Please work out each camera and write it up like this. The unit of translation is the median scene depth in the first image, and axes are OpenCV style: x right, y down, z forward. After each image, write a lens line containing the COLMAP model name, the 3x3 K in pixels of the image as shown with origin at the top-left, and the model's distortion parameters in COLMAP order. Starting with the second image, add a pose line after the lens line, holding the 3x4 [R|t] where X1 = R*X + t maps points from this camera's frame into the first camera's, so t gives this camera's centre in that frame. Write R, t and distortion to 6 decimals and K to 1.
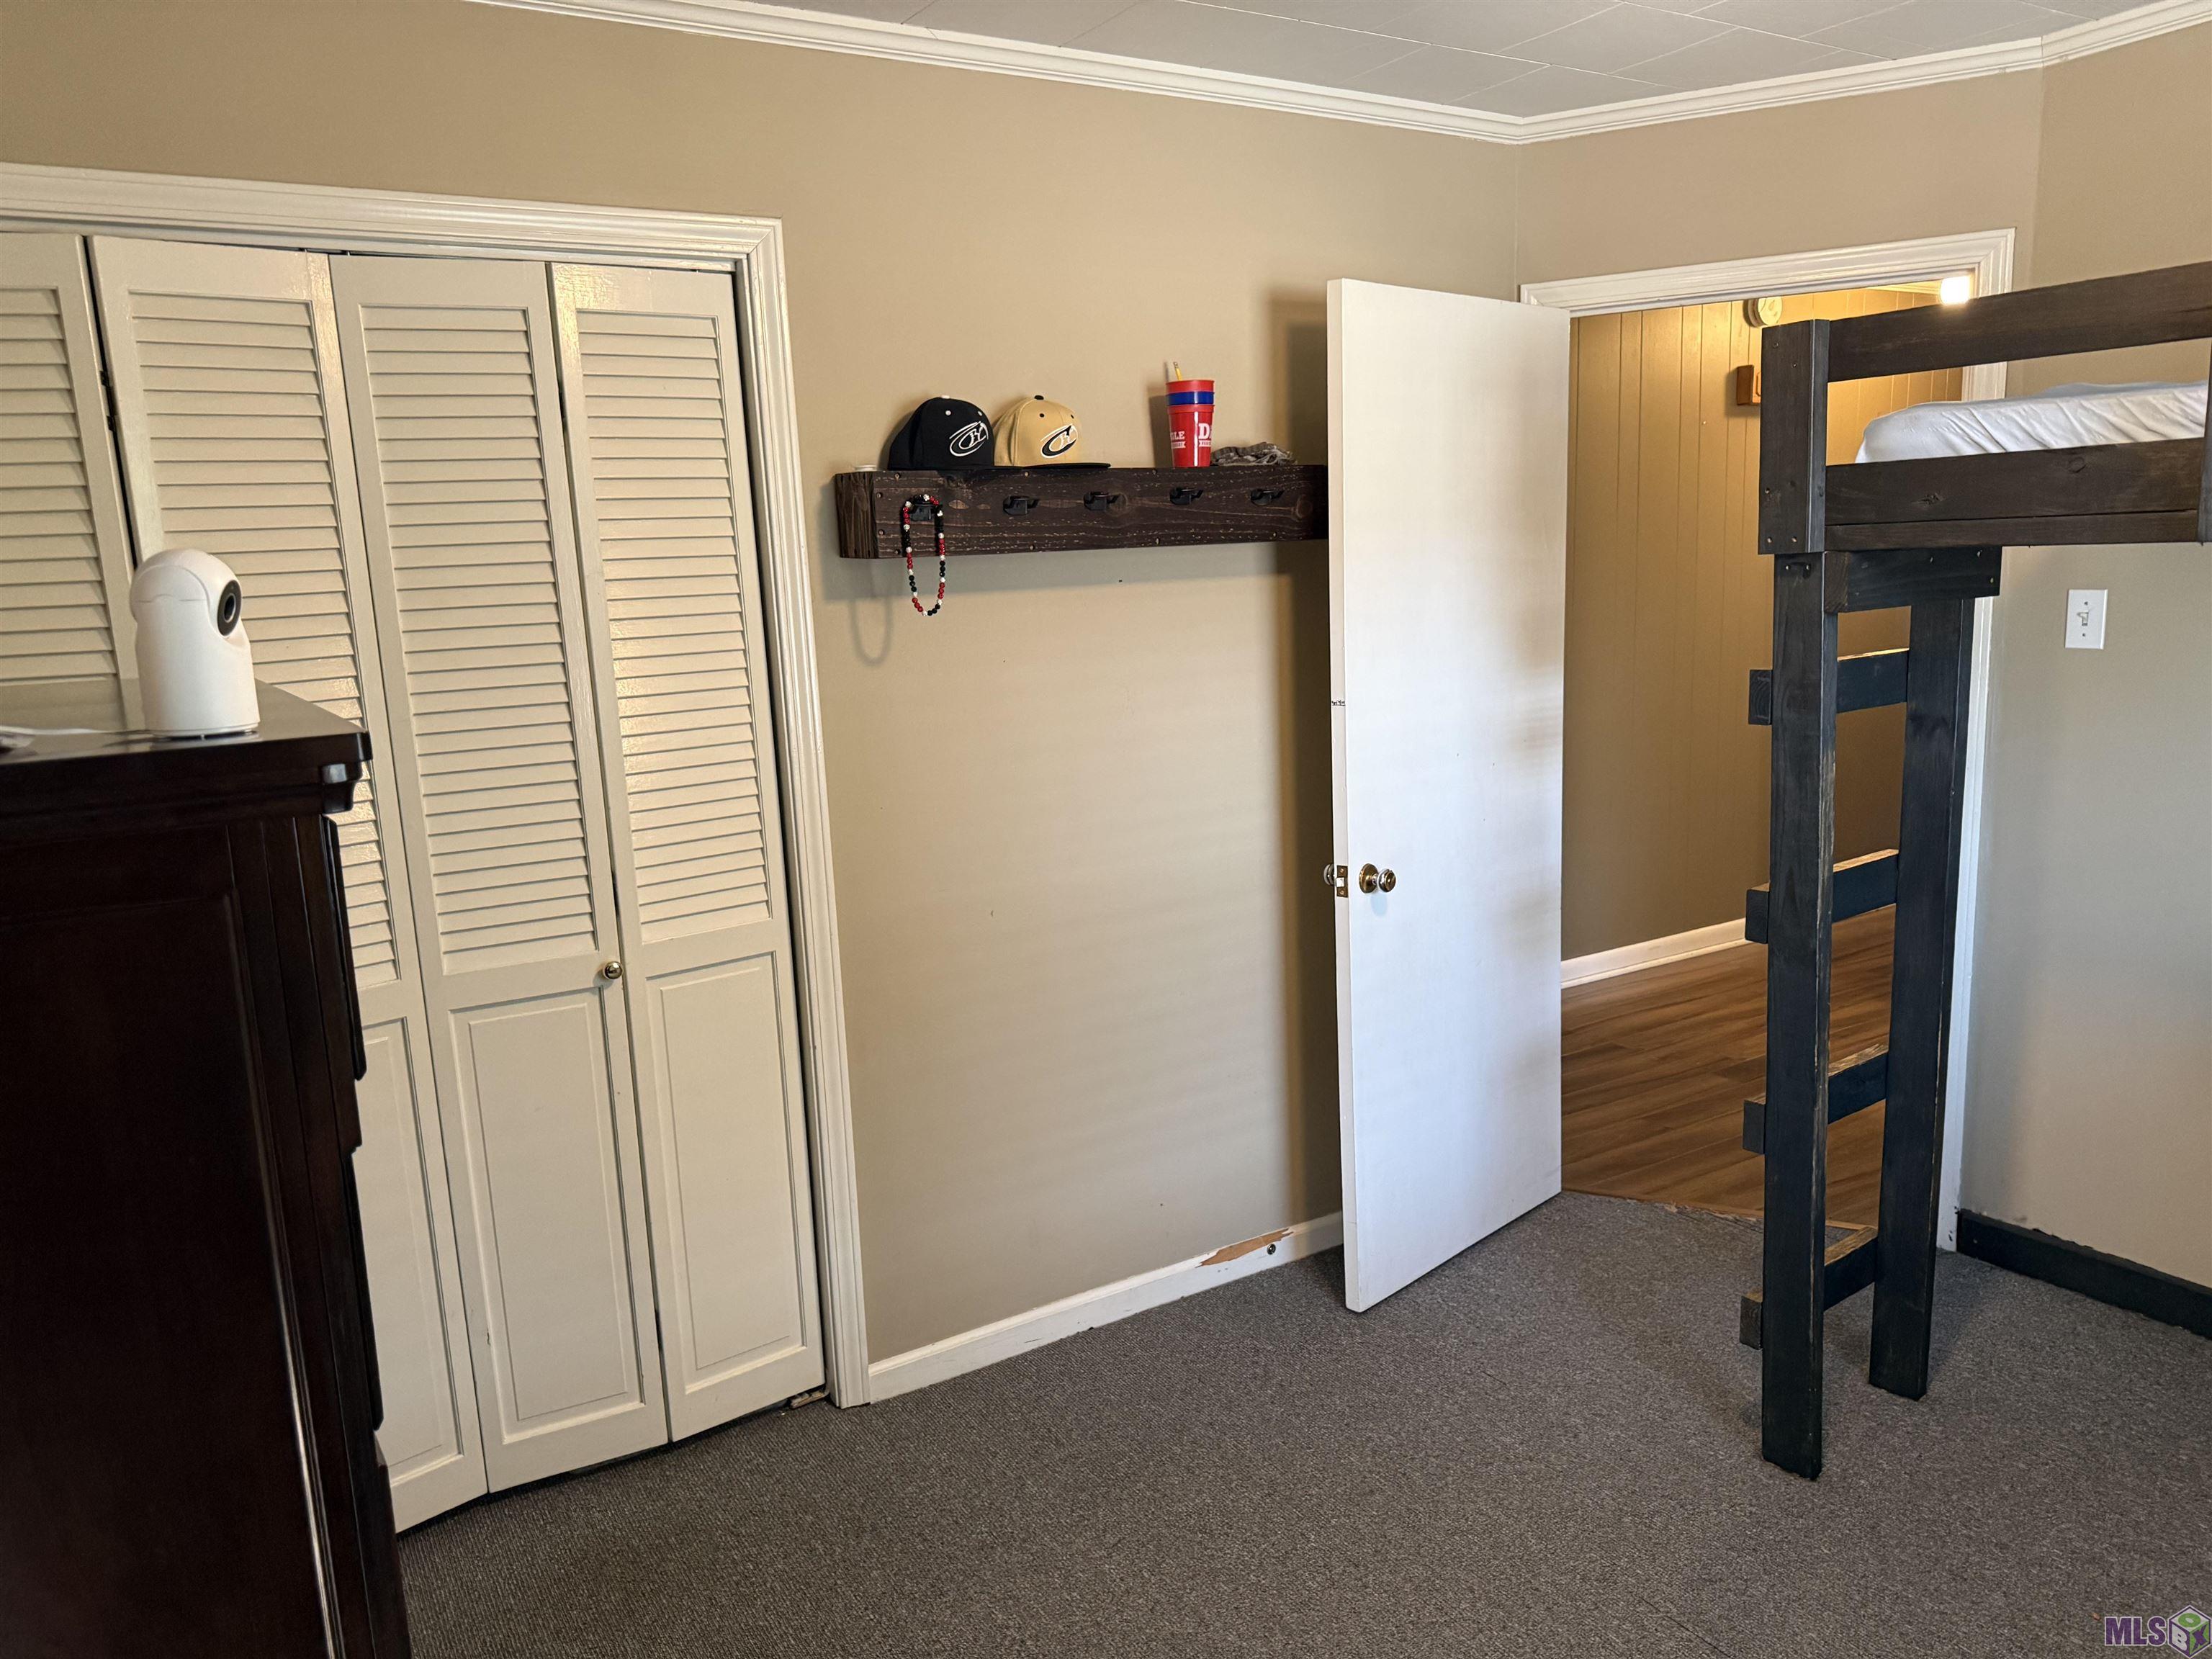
lens RADIAL K [[1553.2, 0, 1102.4], [0, 1553.2, 841.9], [0, 0, 1]] dist [0.087934, -0.121584]
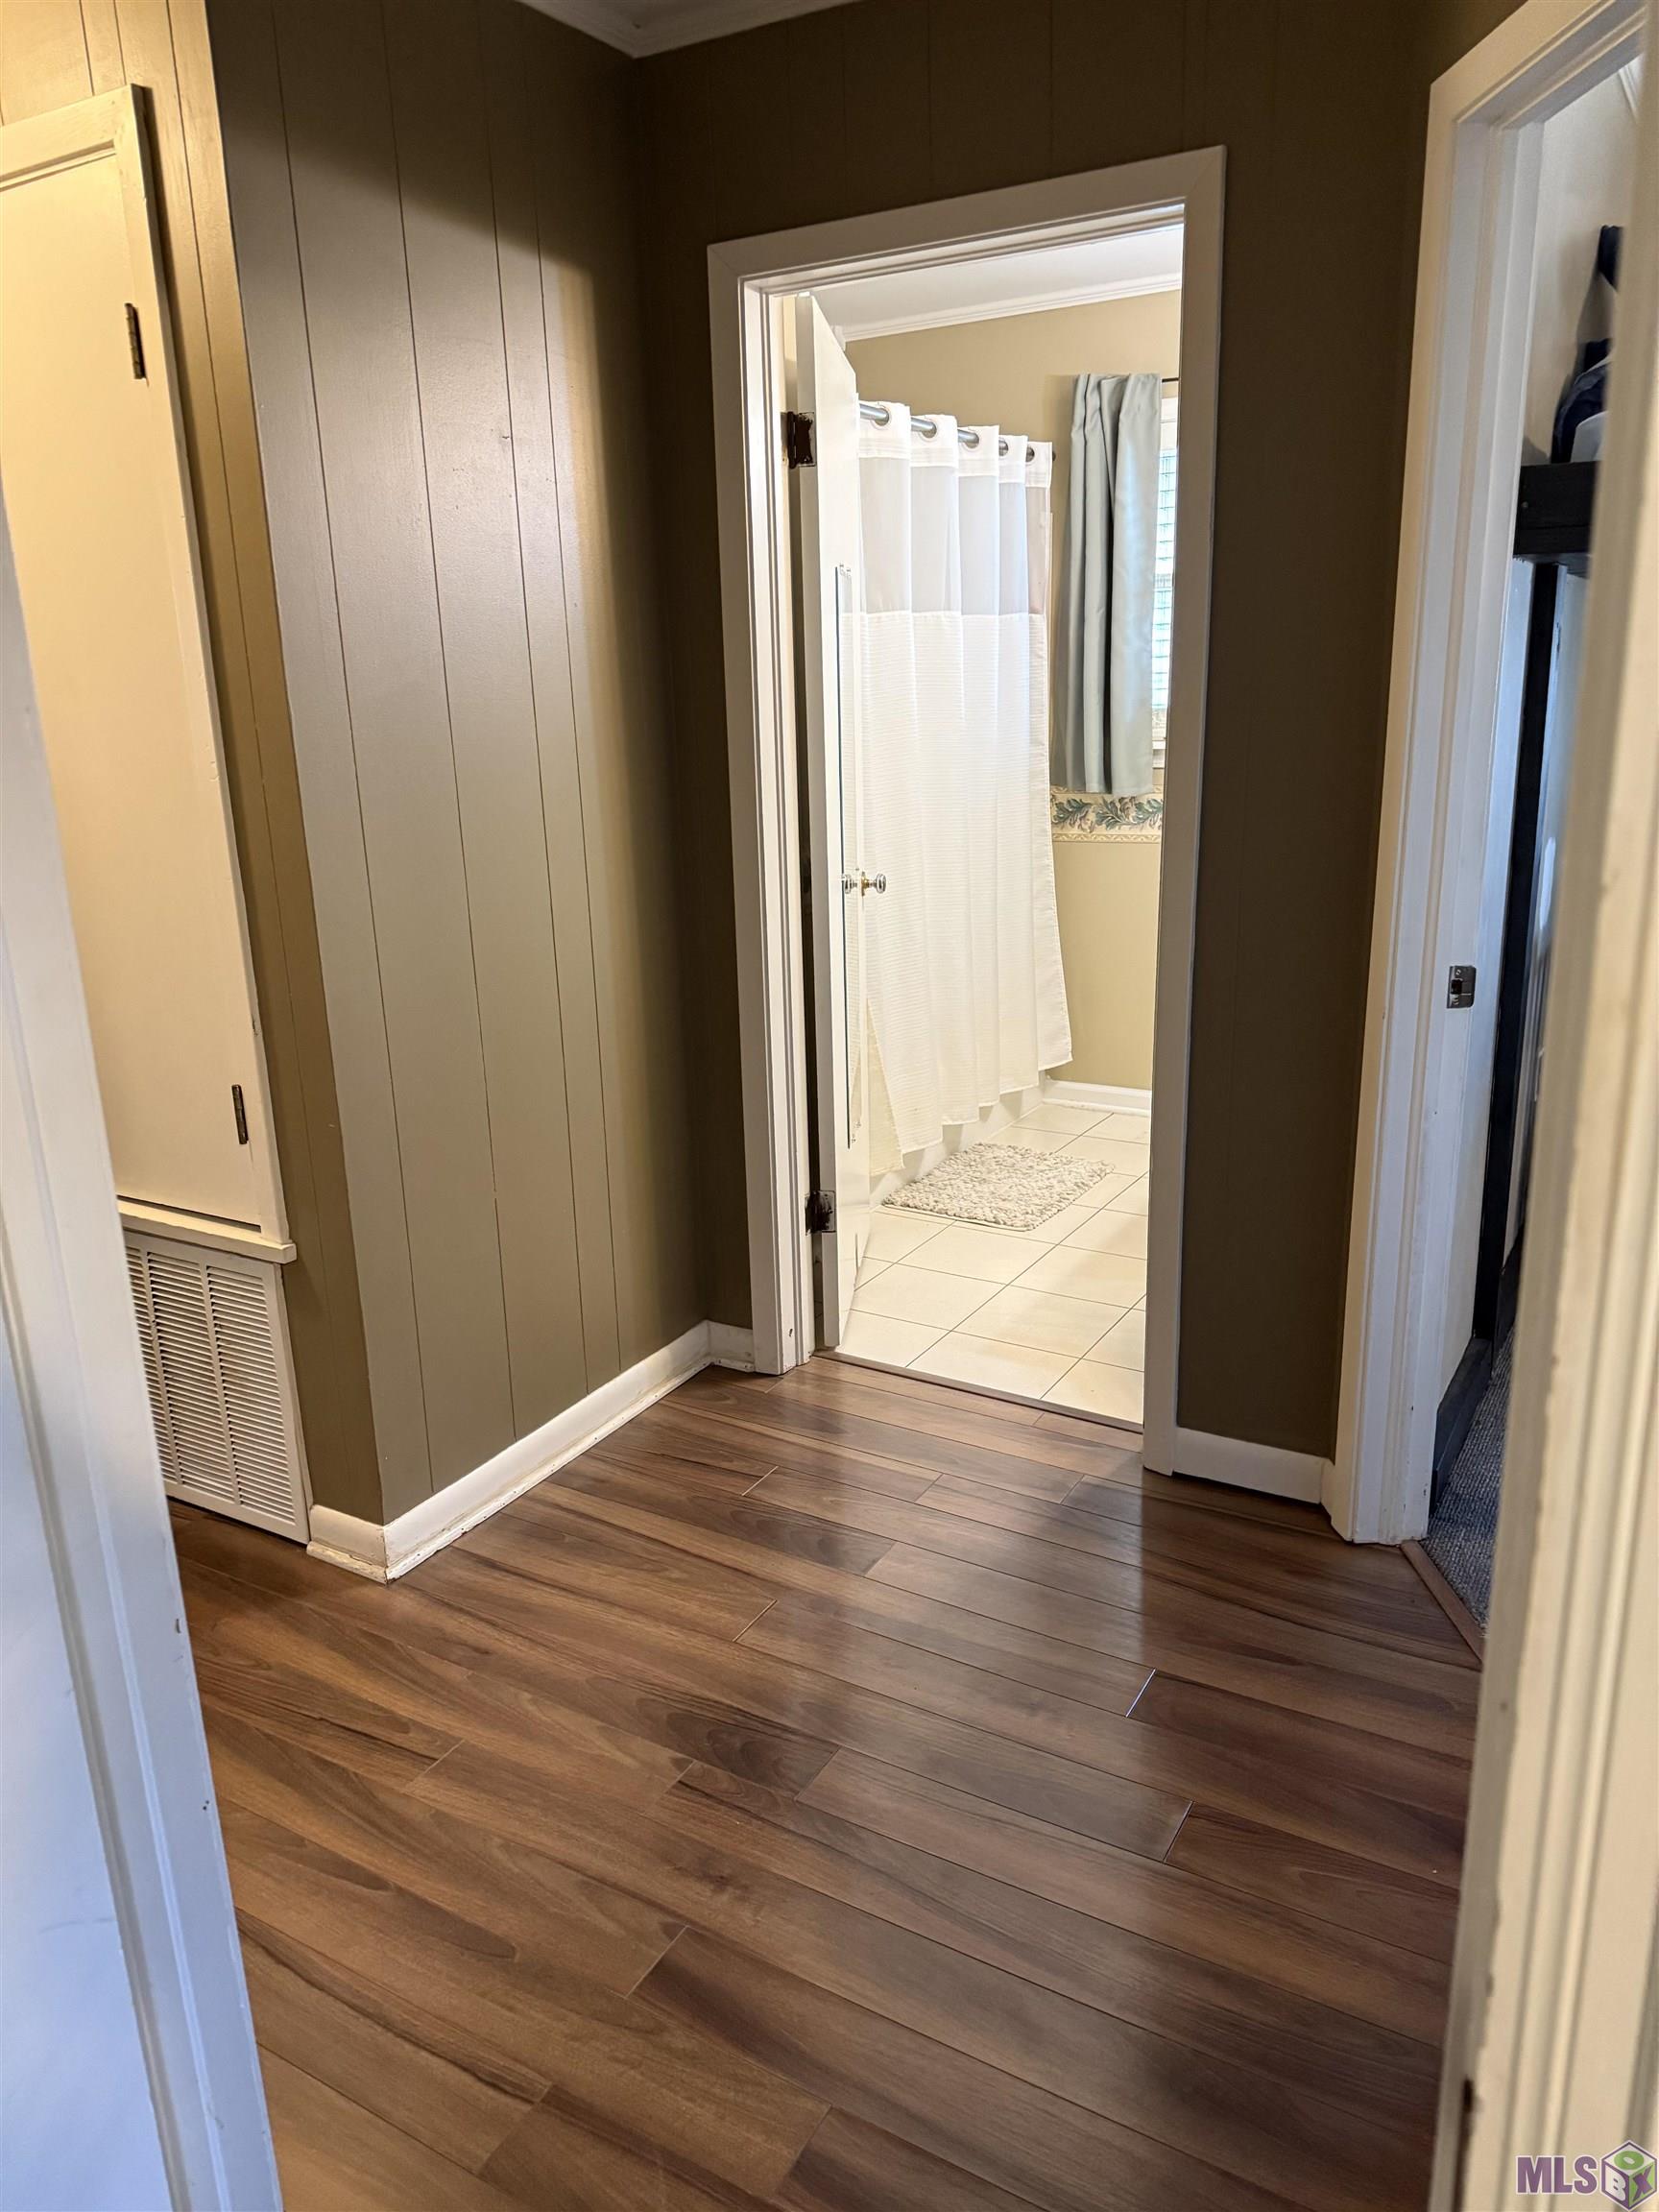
lens RADIAL K [[1553.2, 0, 831.7], [0, 1553.2, 1113.7], [0, 0, 1]] dist [0.087934, -0.121584]
pose [[-0.472899, -0.185938, 0.861274, 0.029443], [0.212671, 0.924494, 0.316357, -0.160053], [-0.855066, 0.332773, -0.397649, 1.031401]]
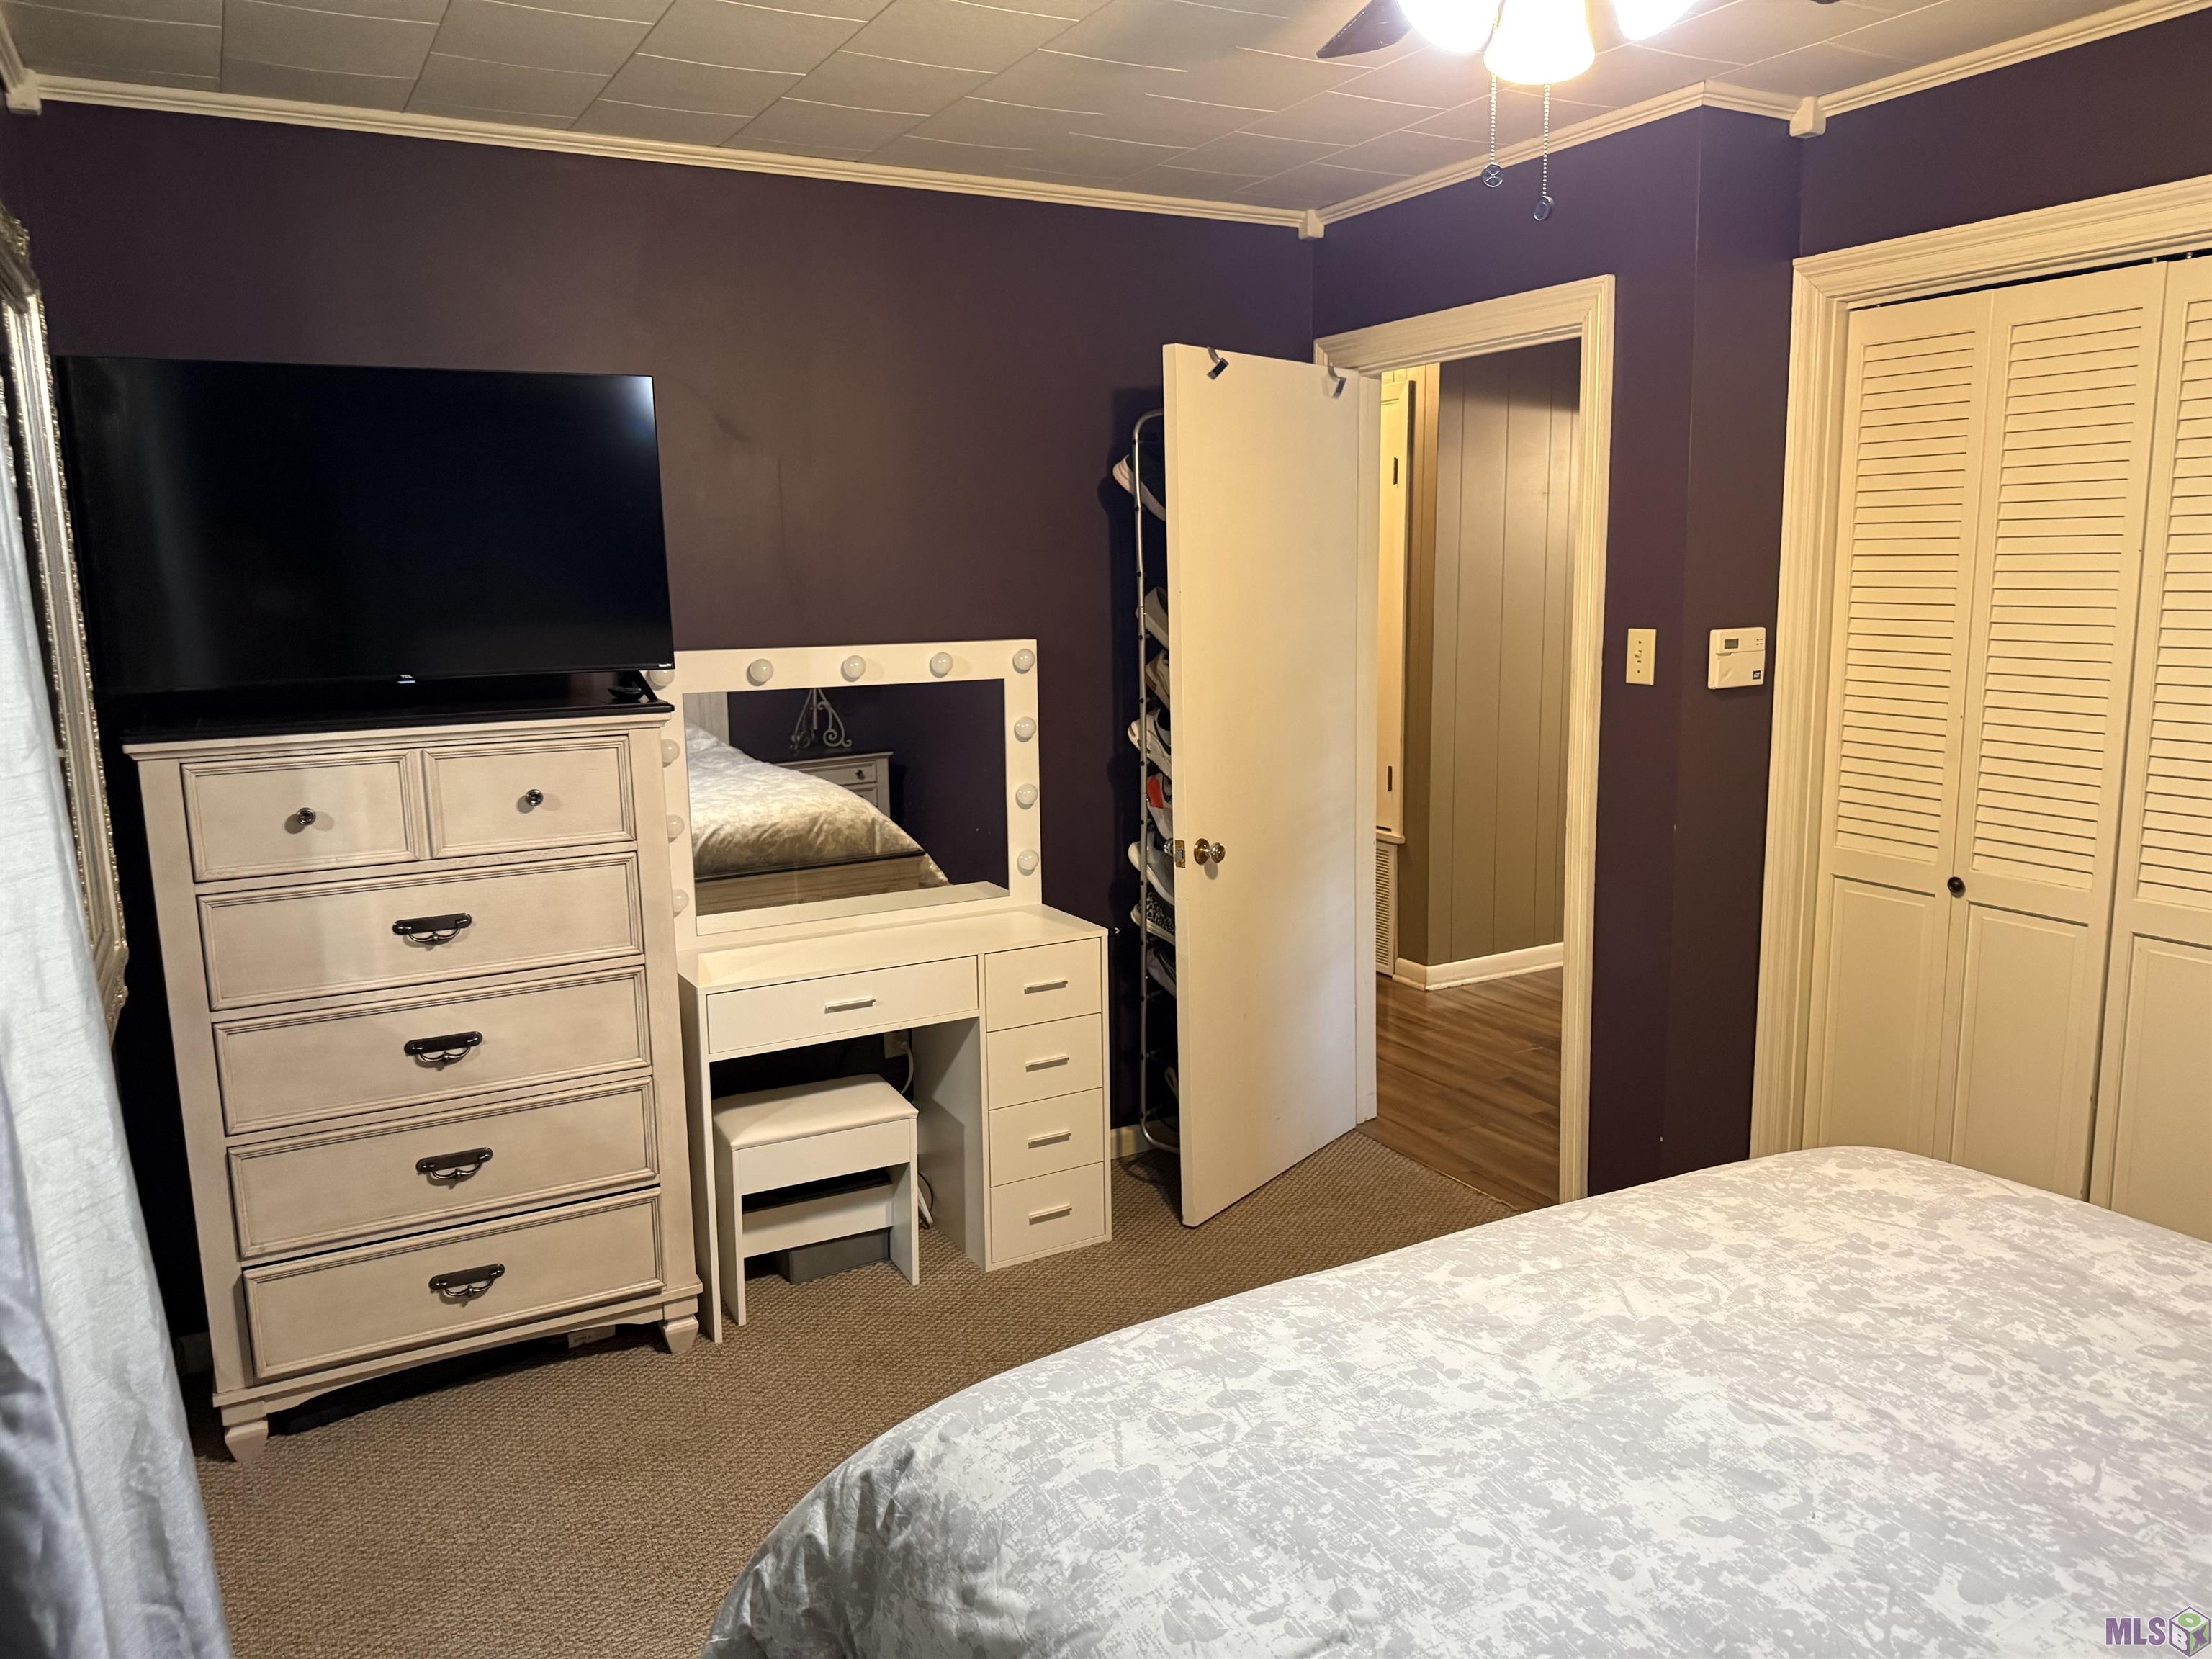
lens RADIAL K [[1553.2, 0, 1102.4], [0, 1553.2, 841.9], [0, 0, 1]] dist [0.087934, -0.121584]
pose [[0.042537, -0.125159, 0.991224, -0.614377], [0.204322, 0.972244, 0.113994, -0.170169], [-0.977979, 0.197680, 0.066929, 1.135407]]
